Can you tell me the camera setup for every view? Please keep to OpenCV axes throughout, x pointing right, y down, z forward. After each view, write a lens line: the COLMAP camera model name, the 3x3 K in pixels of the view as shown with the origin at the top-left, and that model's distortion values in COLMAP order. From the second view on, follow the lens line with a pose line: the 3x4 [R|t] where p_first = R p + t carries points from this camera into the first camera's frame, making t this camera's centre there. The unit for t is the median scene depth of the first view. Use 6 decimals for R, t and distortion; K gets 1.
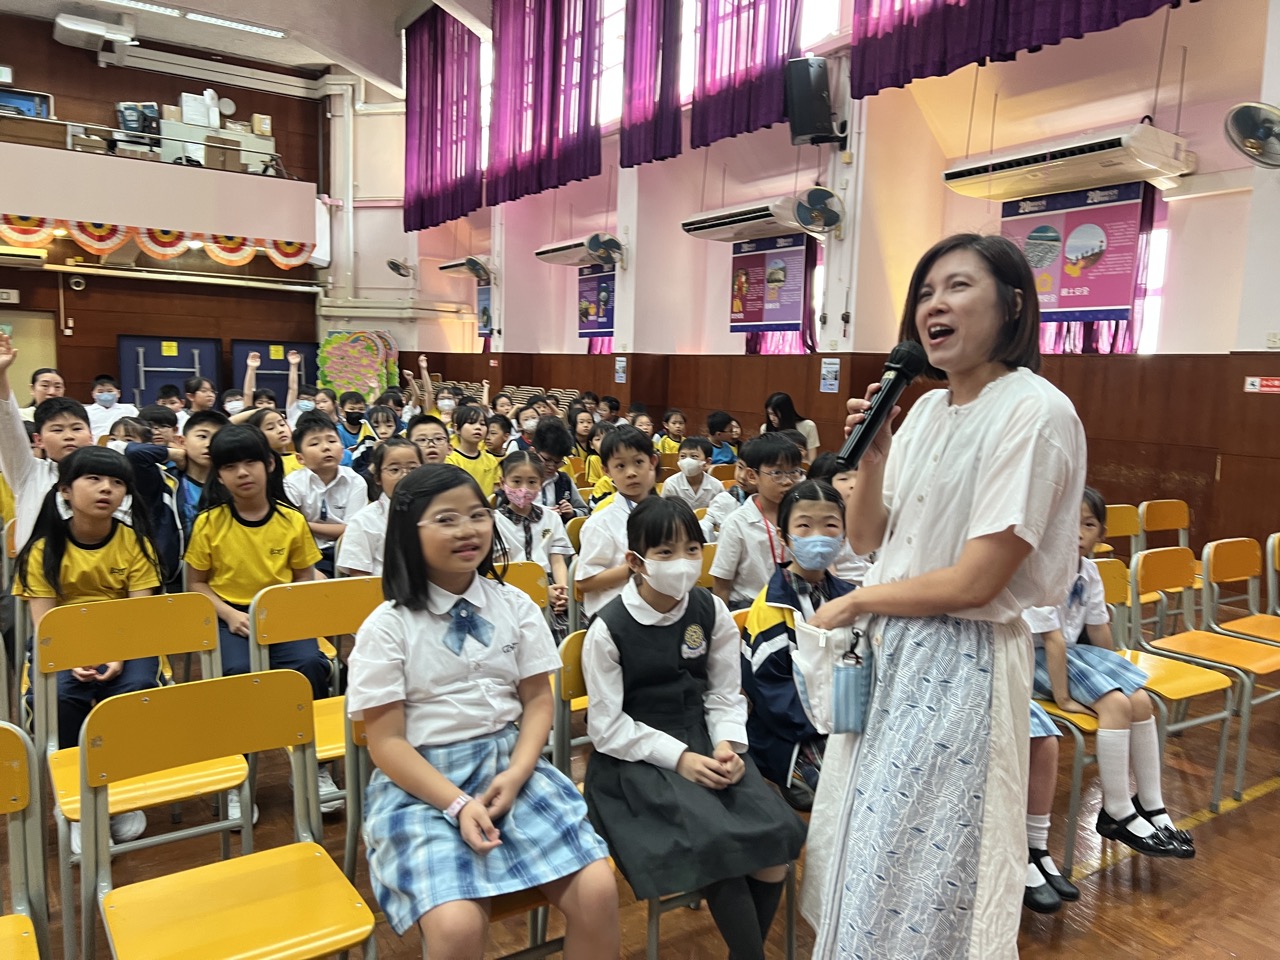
lens RADIAL K [[975.5, 0, 640.0], [0, 975.5, 480.0], [0, 0, 1]] dist [0.042348, -0.031658]
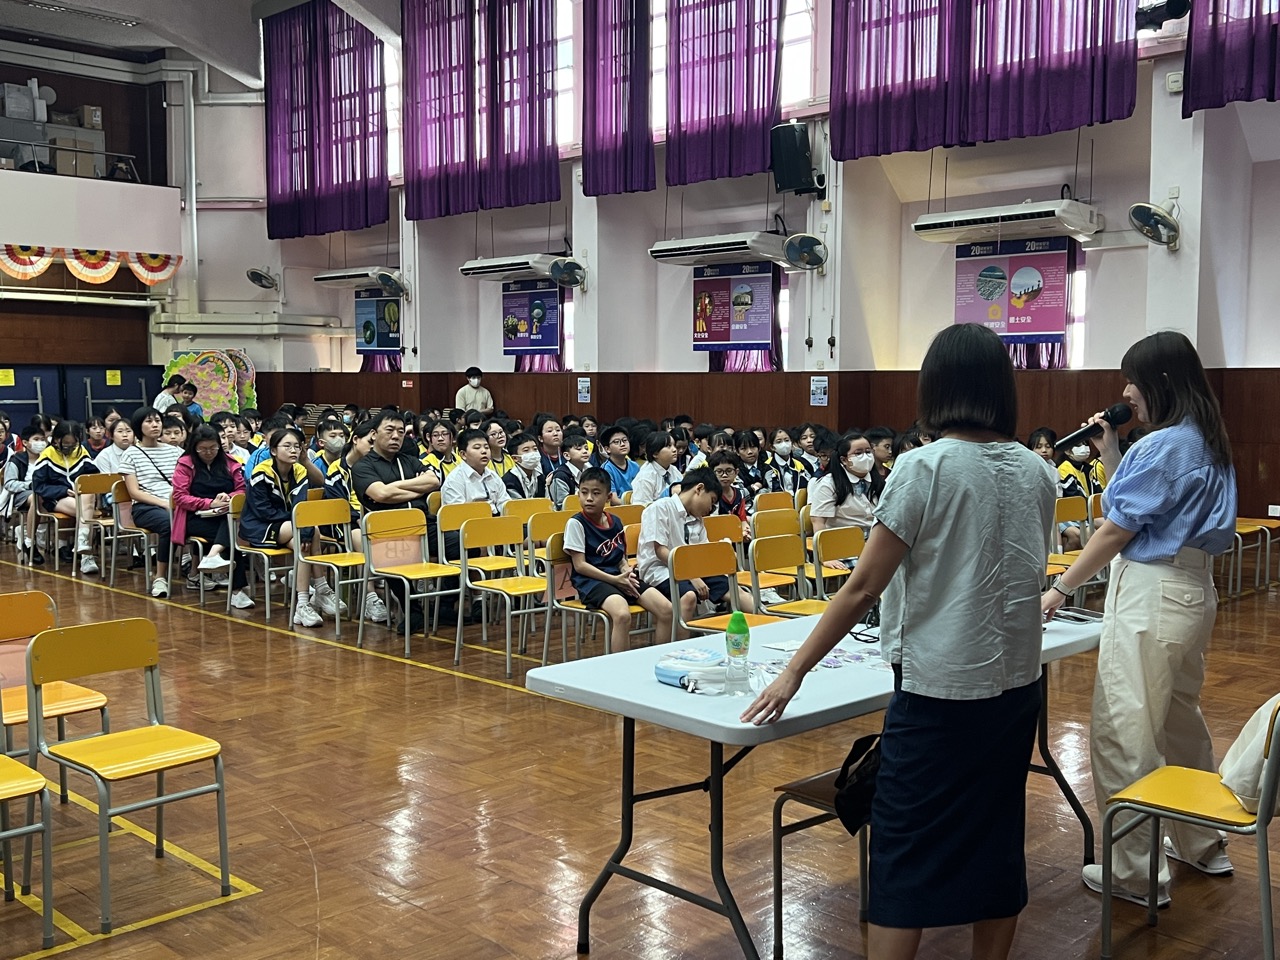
lens RADIAL K [[1341.5, 0, 640.0], [0, 1341.5, 480.0], [0, 0, 1]] dist [0.139770, -0.404927]
pose [[0.977069, -0.045369, 0.208032, -0.208388], [0.051982, 0.998298, -0.026429, 0.017051], [-0.206479, 0.036637, 0.977765, -0.302699]]
